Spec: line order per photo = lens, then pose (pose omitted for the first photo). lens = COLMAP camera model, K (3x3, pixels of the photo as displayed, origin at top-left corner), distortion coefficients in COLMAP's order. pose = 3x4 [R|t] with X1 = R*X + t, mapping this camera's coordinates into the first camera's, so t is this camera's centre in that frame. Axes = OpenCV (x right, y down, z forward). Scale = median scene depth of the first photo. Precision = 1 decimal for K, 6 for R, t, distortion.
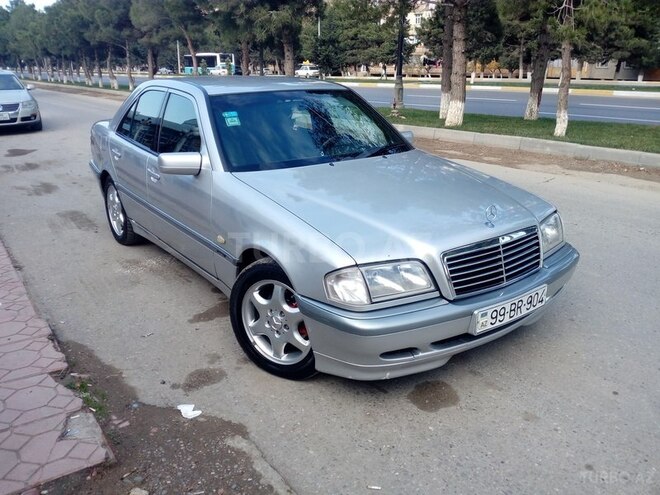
lens RADIAL K [[539.9, 0, 338.6], [0, 539.9, 244.9], [0, 0, 1]] dist [0.106732, -0.198727]
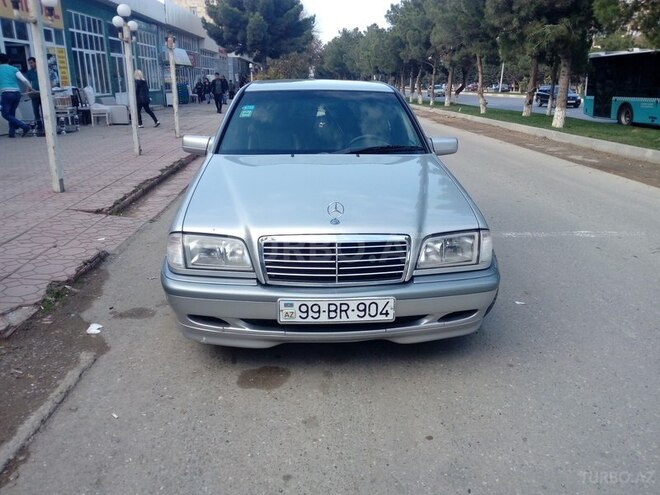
lens RADIAL K [[539.9, 0, 338.6], [0, 539.9, 244.9], [0, 0, 1]] dist [0.106732, -0.198727]
pose [[0.840324, 0.165931, -0.516065, 0.800185], [-0.182473, 0.983028, 0.018948, -0.015160], [0.510450, 0.078246, 0.856340, 0.177981]]
